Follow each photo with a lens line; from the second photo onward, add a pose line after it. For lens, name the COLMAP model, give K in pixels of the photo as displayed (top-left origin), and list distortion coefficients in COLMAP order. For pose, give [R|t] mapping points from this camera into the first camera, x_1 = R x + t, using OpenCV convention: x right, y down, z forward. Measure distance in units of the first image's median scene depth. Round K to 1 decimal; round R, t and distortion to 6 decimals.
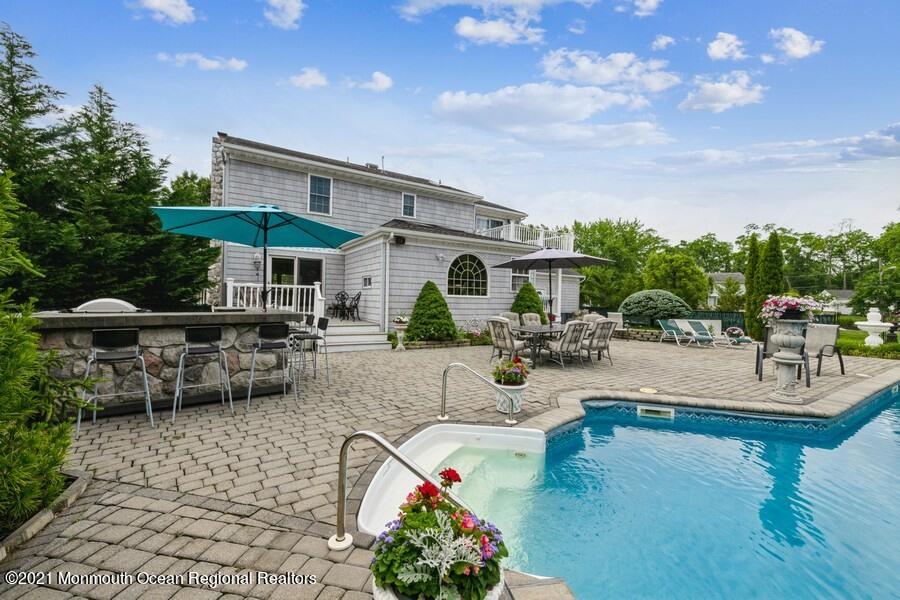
lens RADIAL K [[357.7, 0, 449.5], [0, 357.7, 300.3], [0, 0, 1]] dist [0.000911, -0.001572]
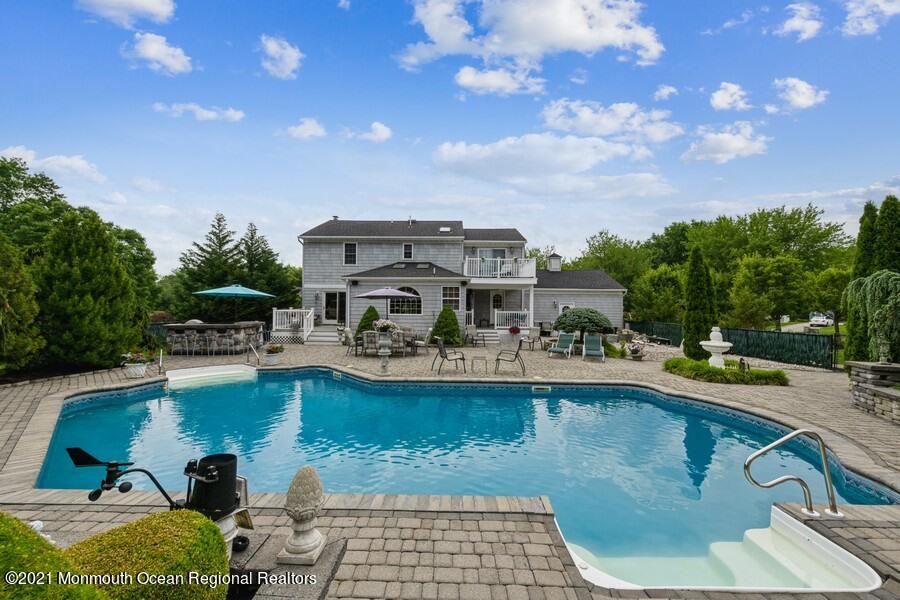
lens RADIAL K [[357.7, 0, 451.6], [0, 357.7, 303.7], [0, 0, 1]] dist [0.000911, -0.001572]
pose [[0.841740, -0.016720, -0.539624, 1.097233], [0.007324, 0.999782, -0.019554, -0.027076], [0.539833, 0.012507, 0.841679, -0.183886]]
